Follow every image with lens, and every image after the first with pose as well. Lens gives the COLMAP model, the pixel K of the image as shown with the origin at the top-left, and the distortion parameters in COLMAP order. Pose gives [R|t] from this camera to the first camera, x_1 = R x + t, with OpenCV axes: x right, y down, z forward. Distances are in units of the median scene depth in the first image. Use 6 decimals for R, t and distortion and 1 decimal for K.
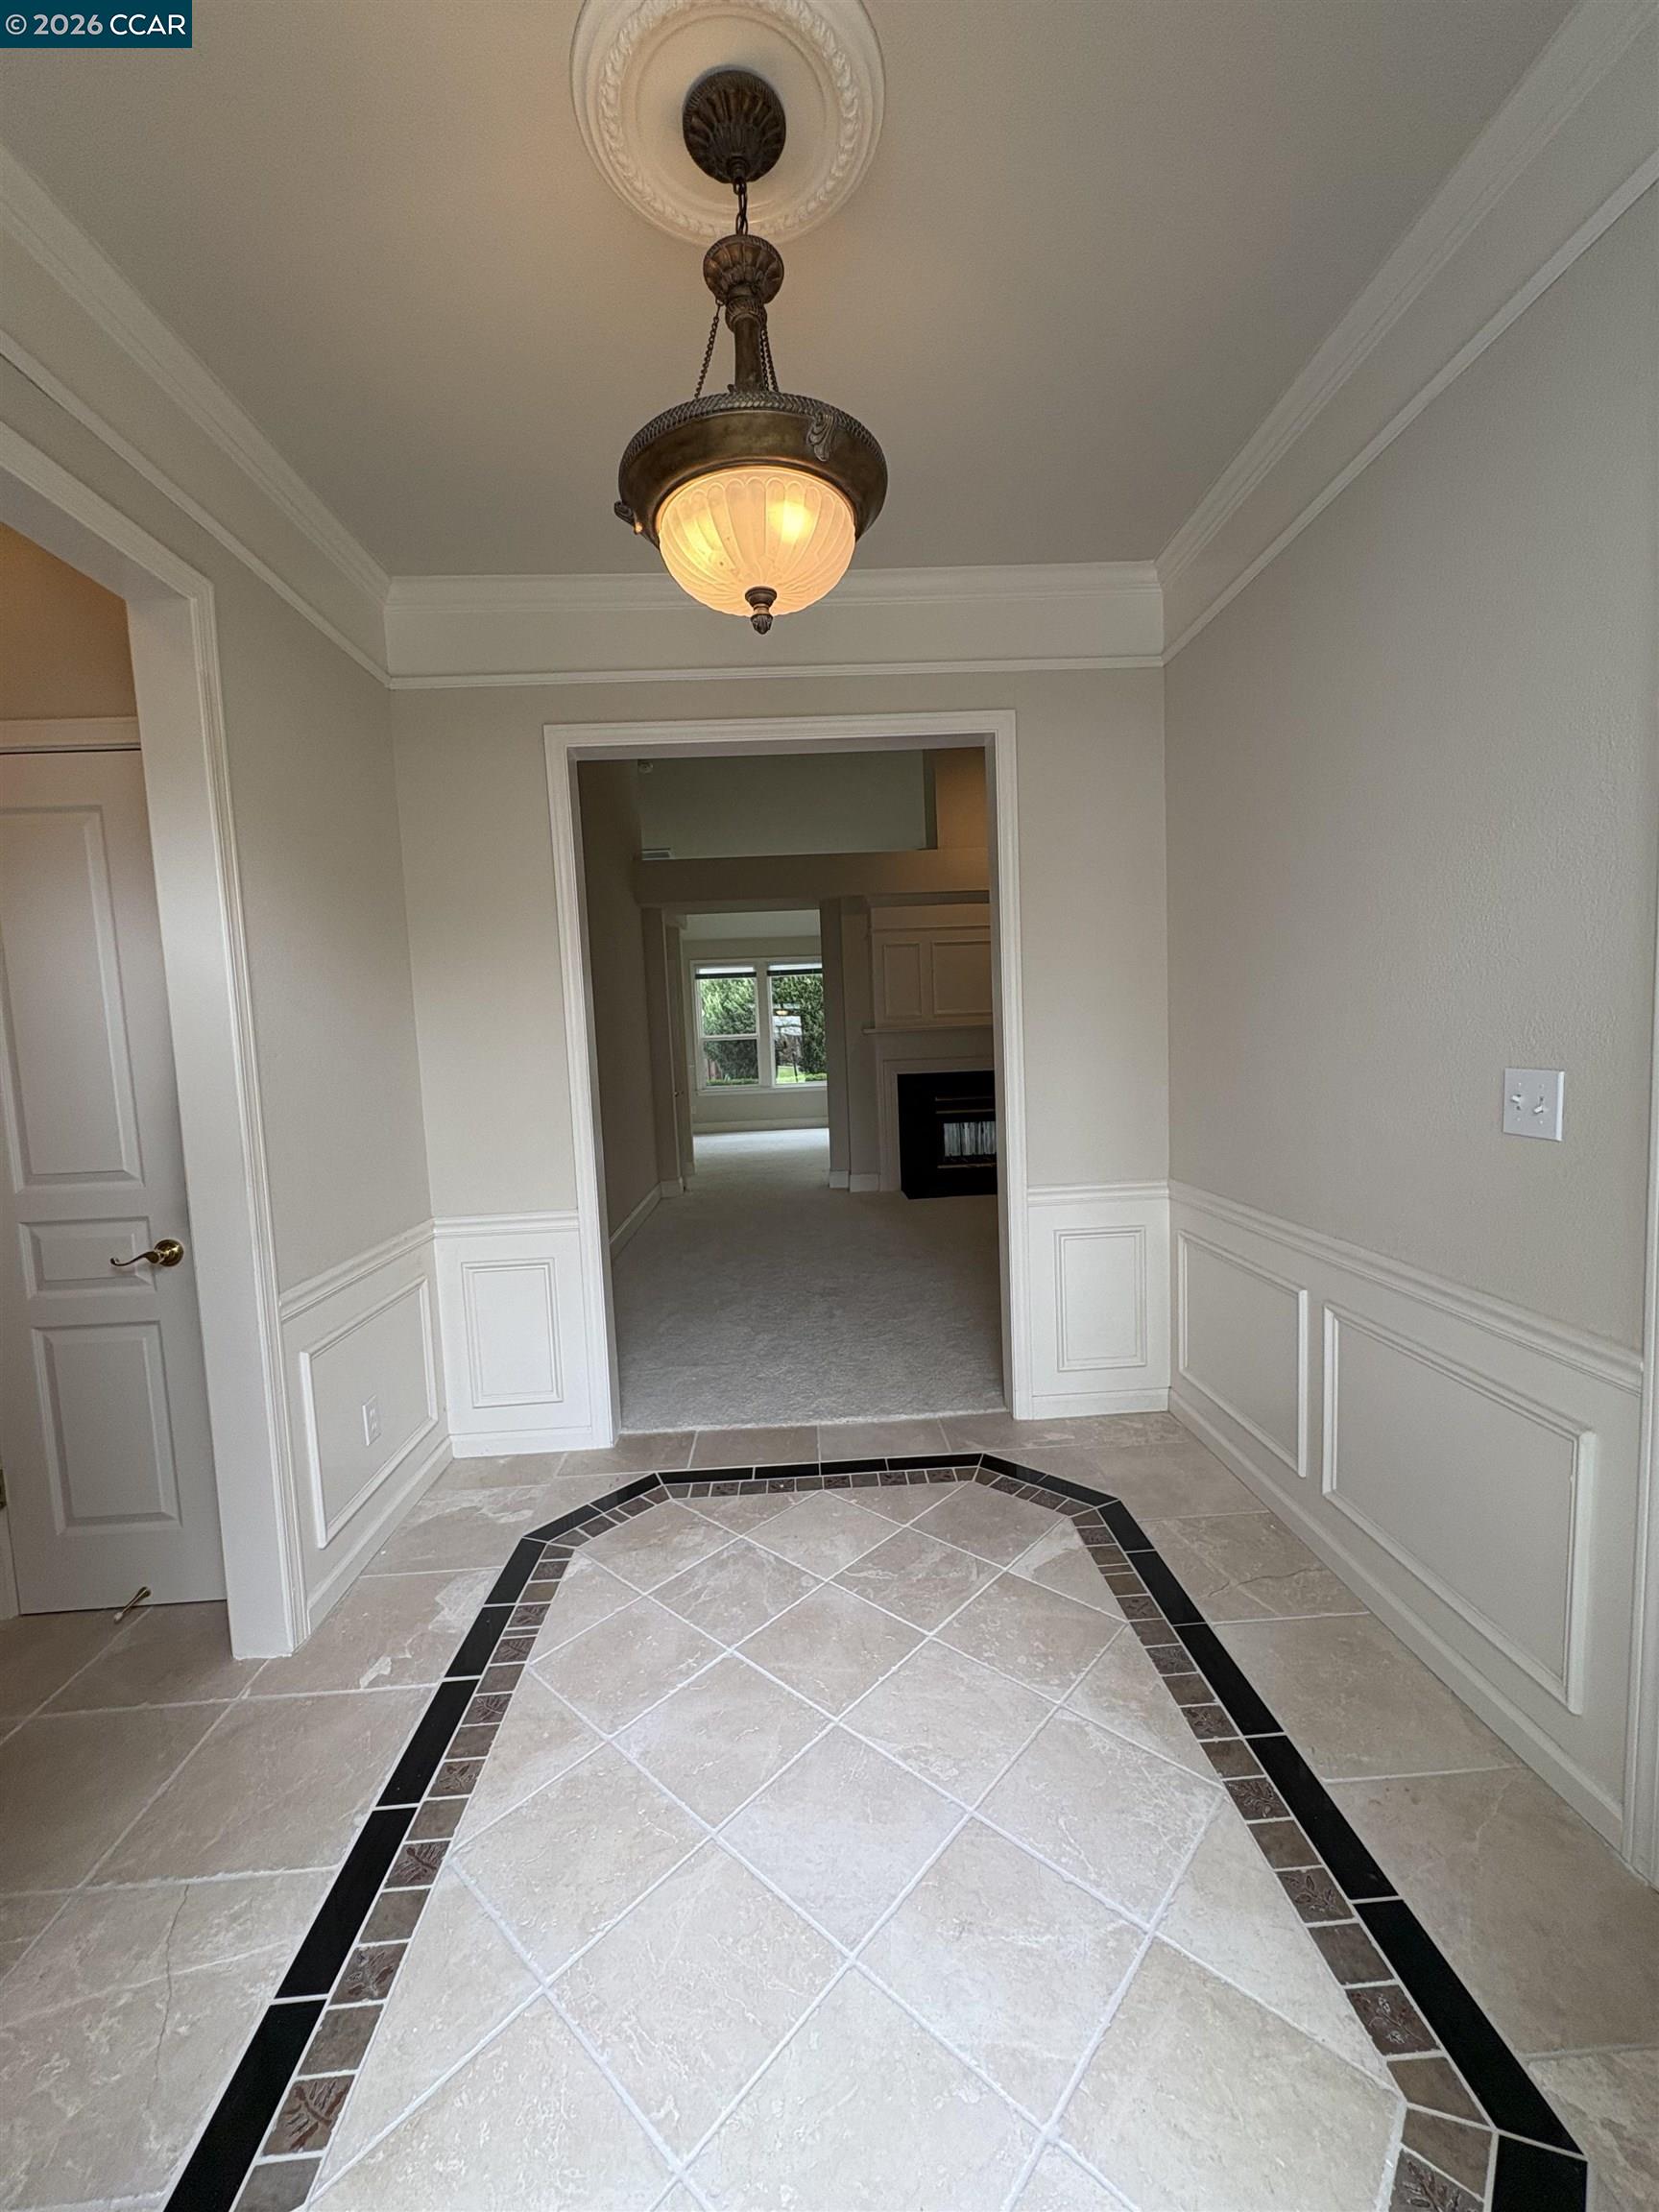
lens RADIAL K [[879.5, 0, 823.7], [0, 879.5, 1108.9], [0, 0, 1]] dist [-0.002394, 0.000307]
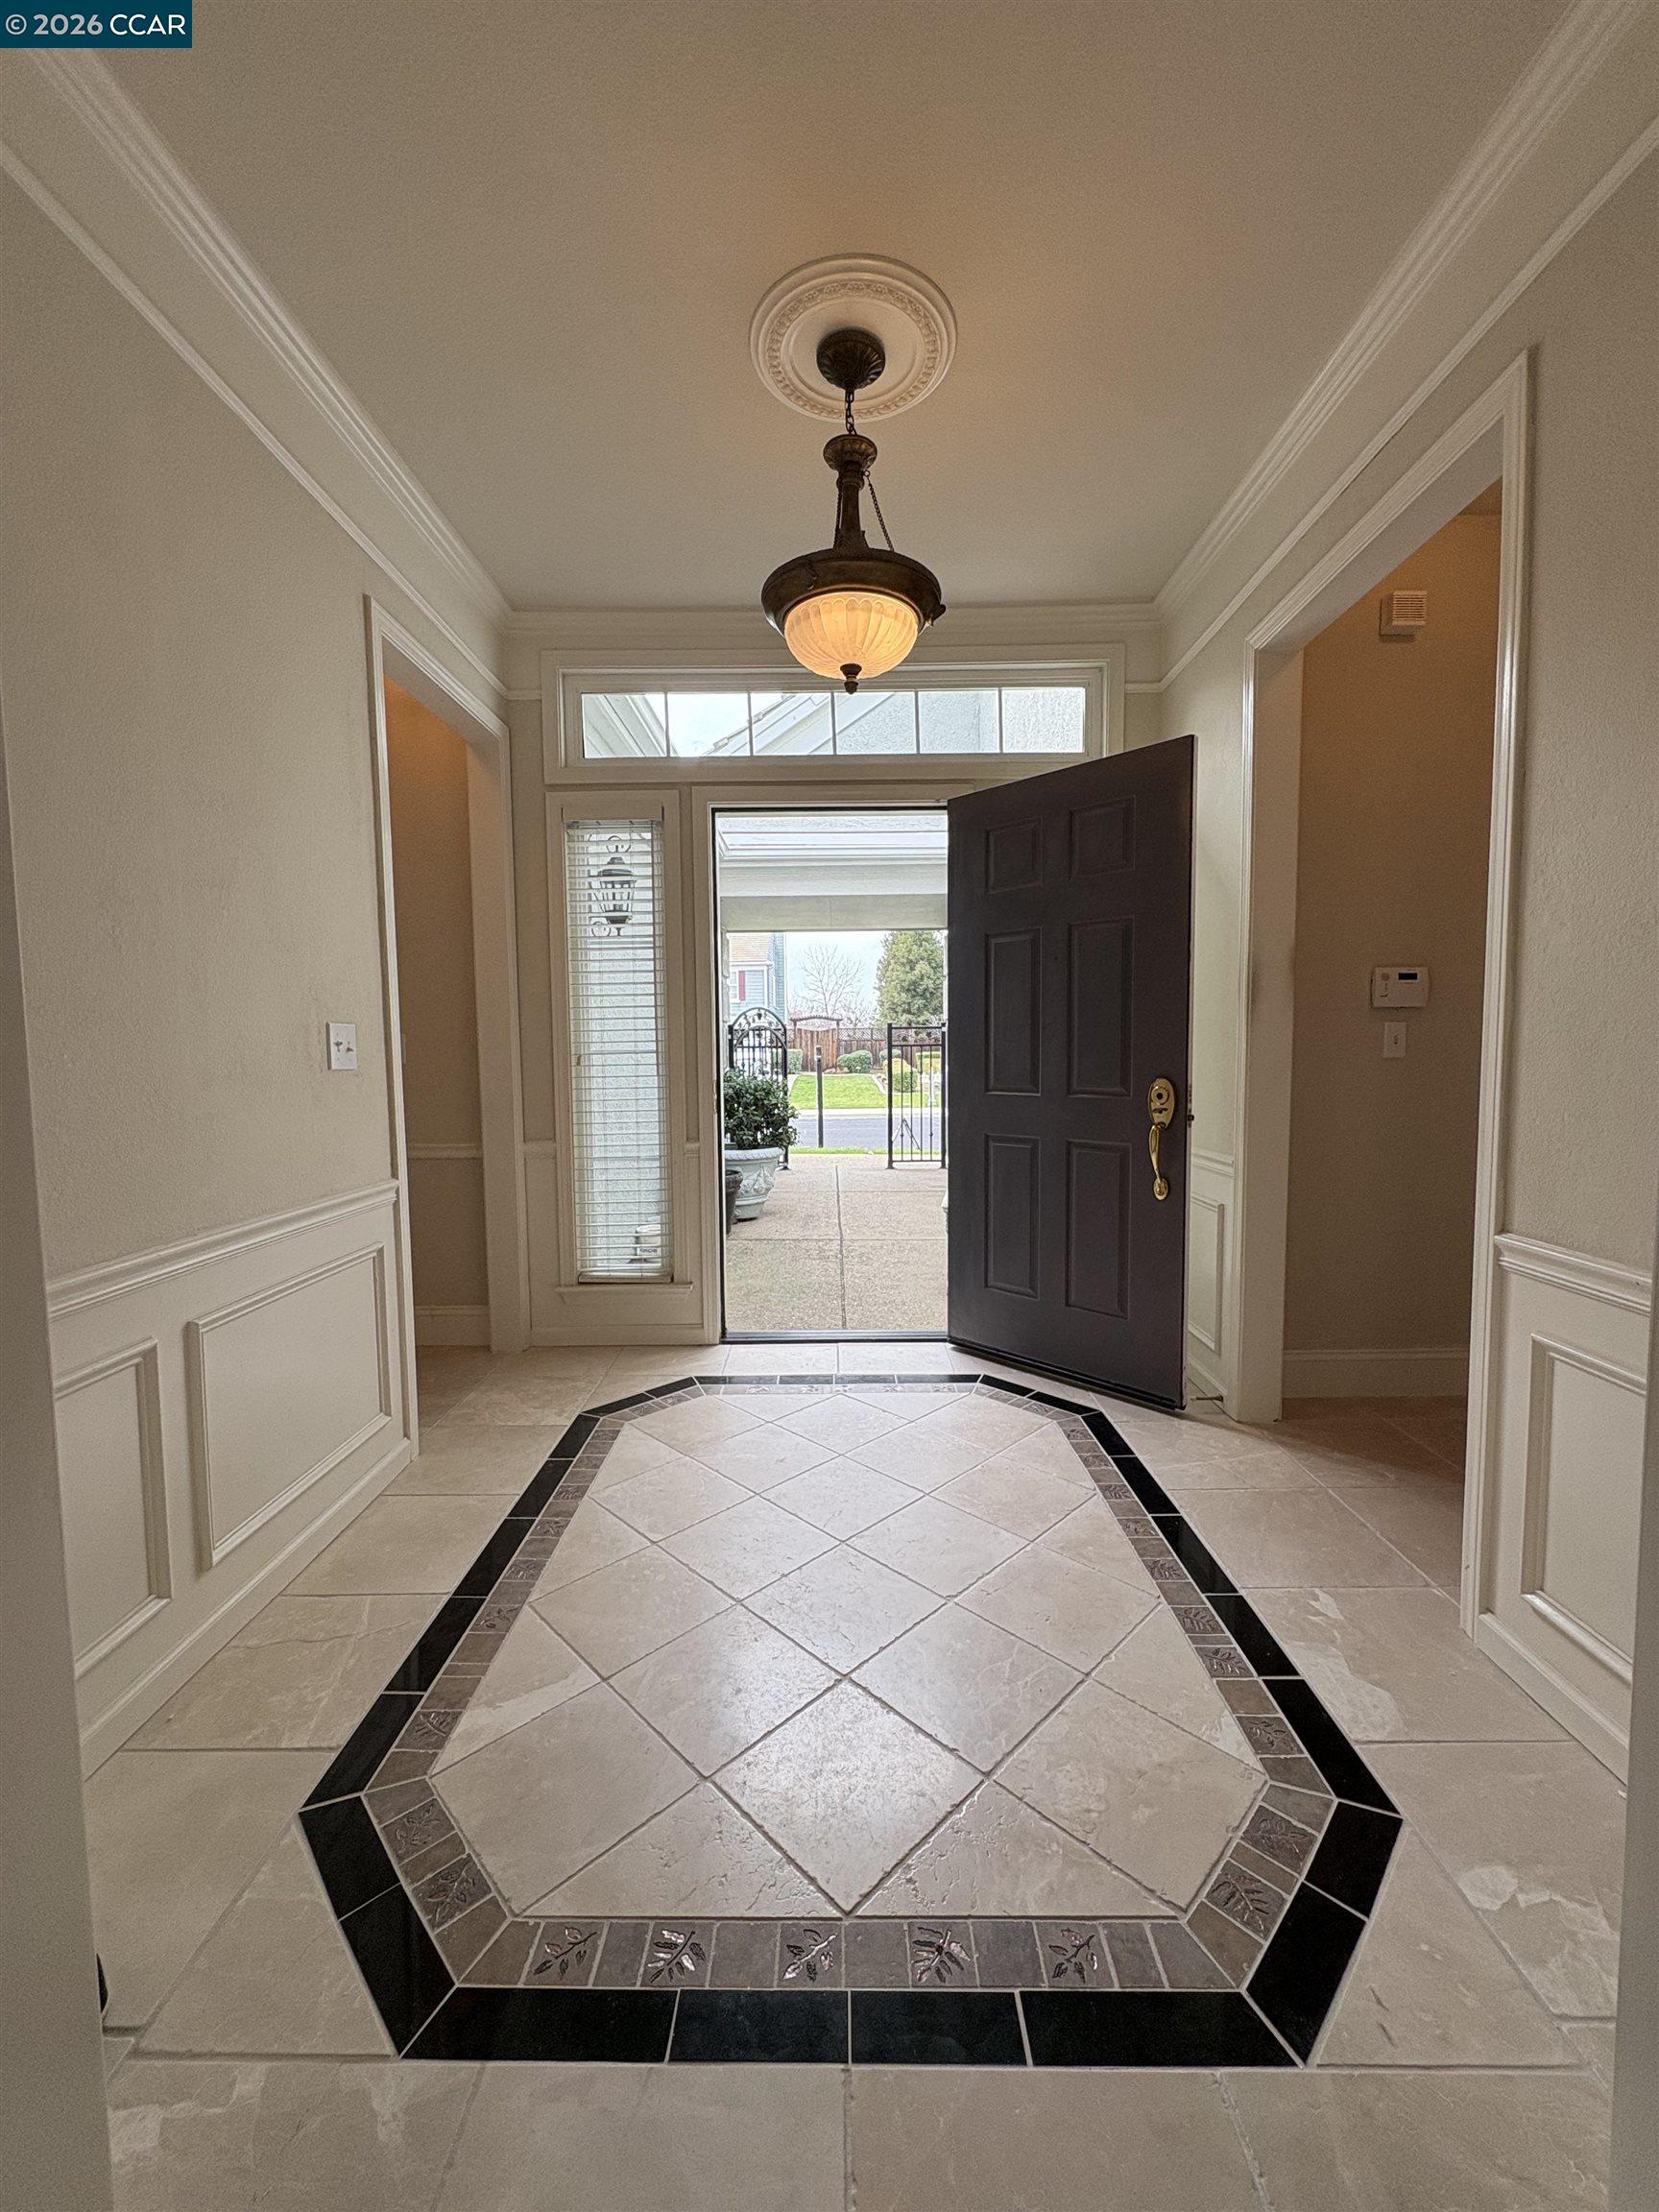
lens RADIAL K [[879.5, 0, 823.7], [0, 879.5, 1108.9], [0, 0, 1]] dist [-0.002394, 0.000307]
pose [[-0.997260, 0.051590, 0.053027, -0.036756], [0.058983, 0.987084, 0.148950, -0.044653], [-0.044658, 0.151670, -0.987422, 1.423644]]
